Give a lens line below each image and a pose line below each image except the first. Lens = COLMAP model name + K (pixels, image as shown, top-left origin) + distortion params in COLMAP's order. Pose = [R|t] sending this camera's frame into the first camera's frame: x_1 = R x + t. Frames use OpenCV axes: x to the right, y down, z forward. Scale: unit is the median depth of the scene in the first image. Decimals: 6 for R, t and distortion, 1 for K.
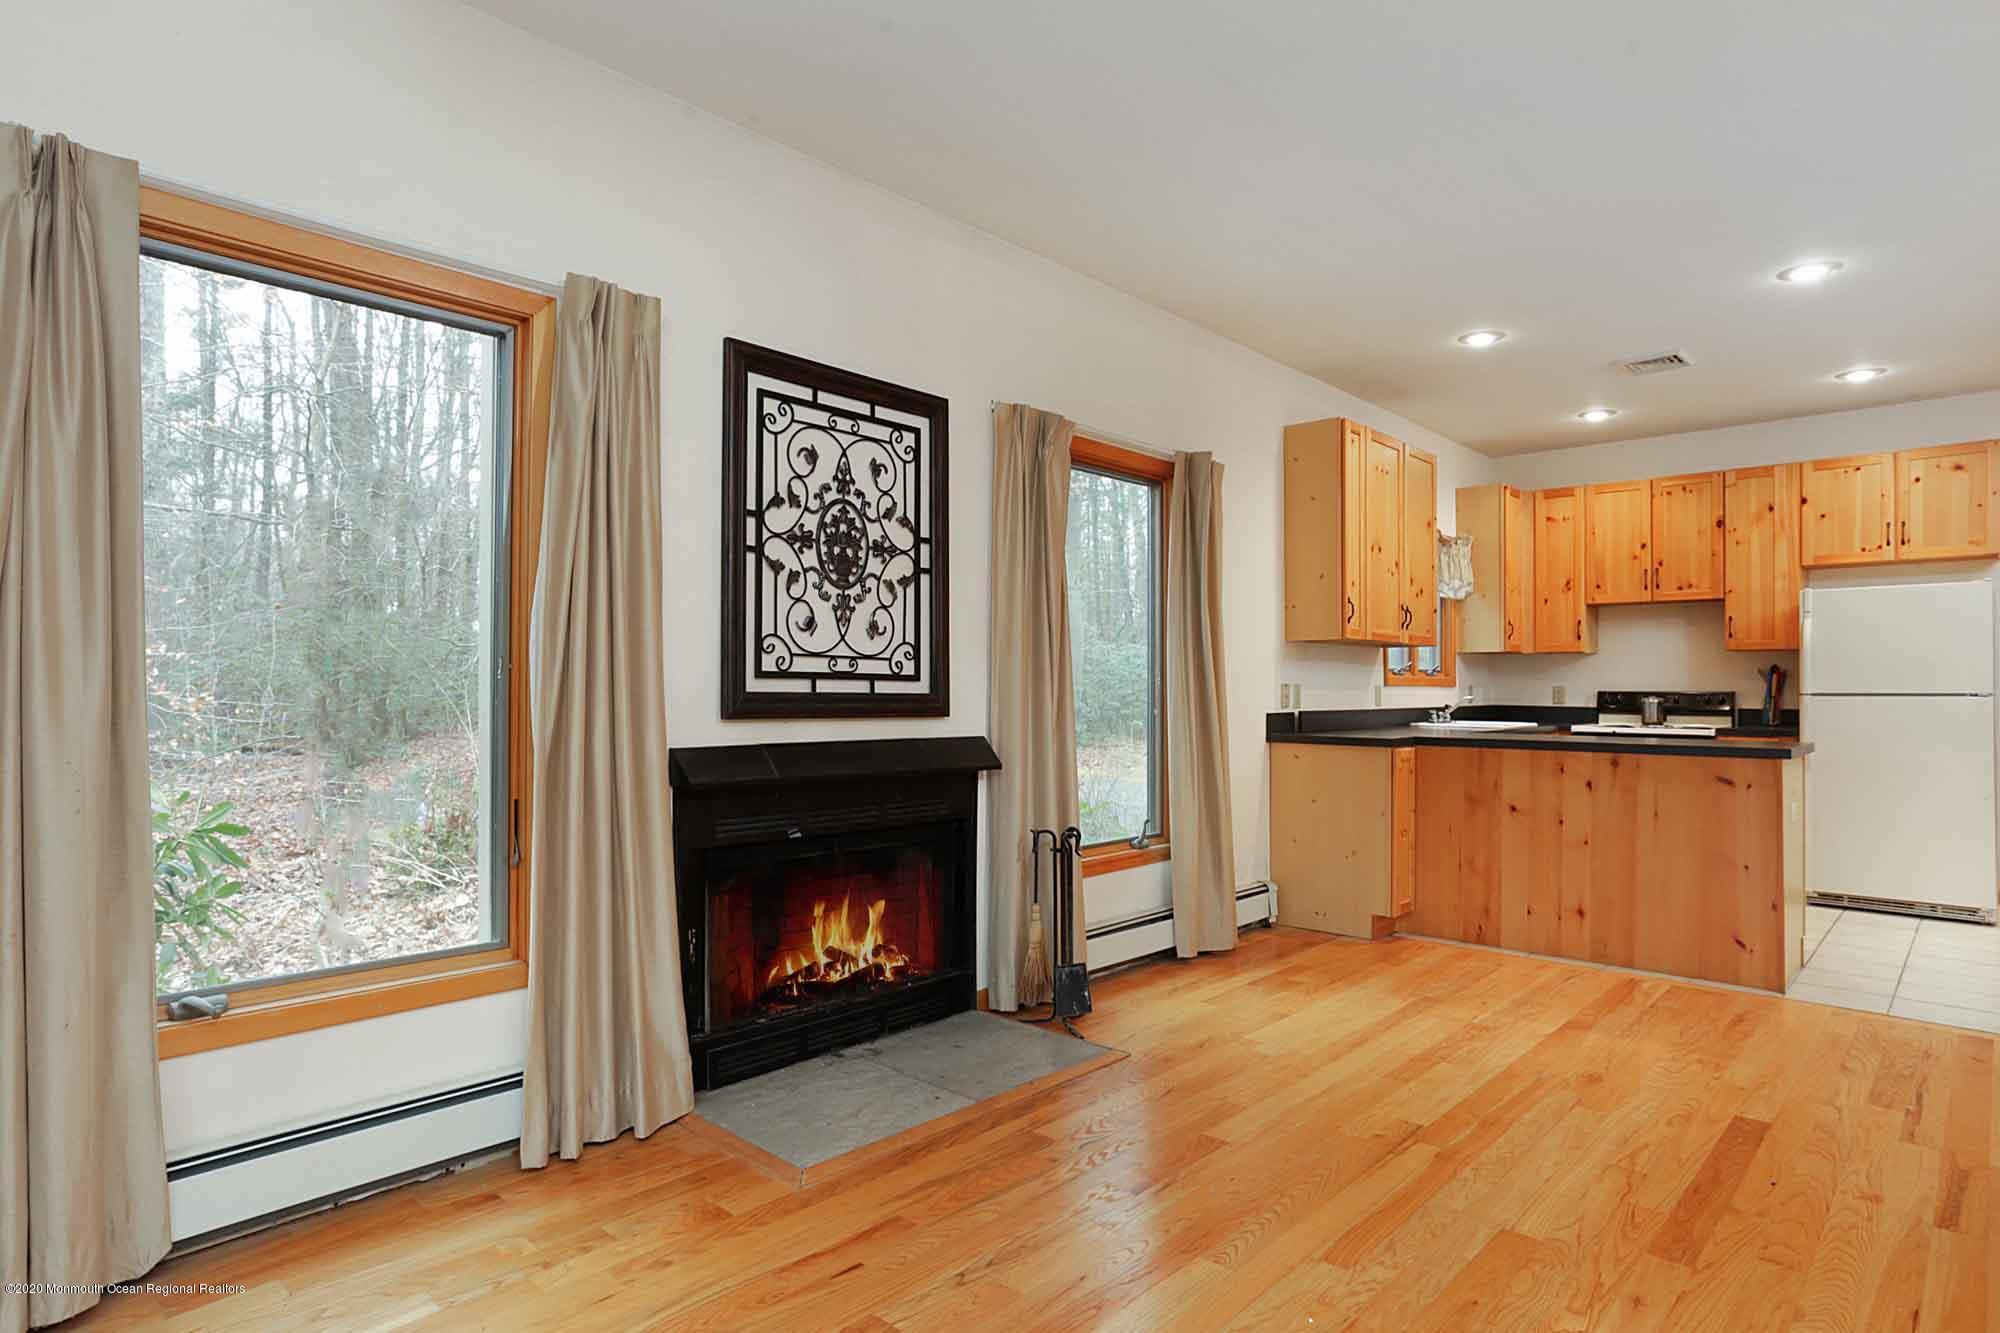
lens RADIAL K [[1083.0, 0, 1000.3], [0, 1083.0, 694.3], [0, 0, 1]] dist [-0.028157, 0.011379]
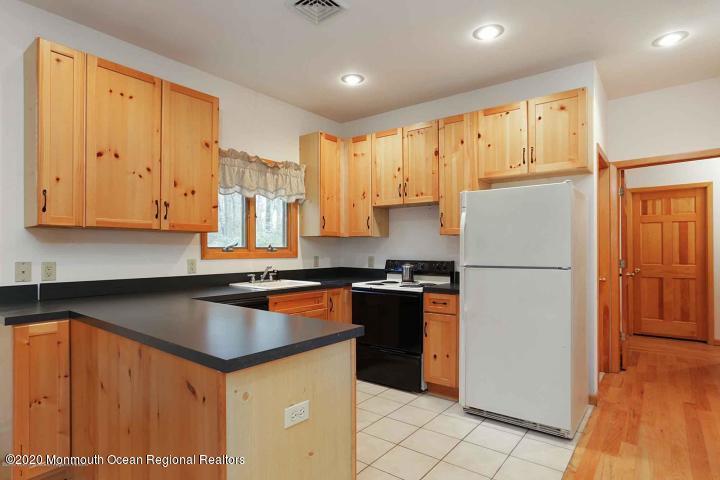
lens RADIAL K [[389.9, 0, 372.8], [0, 389.9, 250.8], [0, 0, 1]] dist [-0.028157, 0.011379]
pose [[0.995146, -0.002517, 0.098382, 0.749769], [0.002749, 0.999994, -0.002225, -0.024184], [-0.098376, 0.002484, 0.995146, 0.640288]]
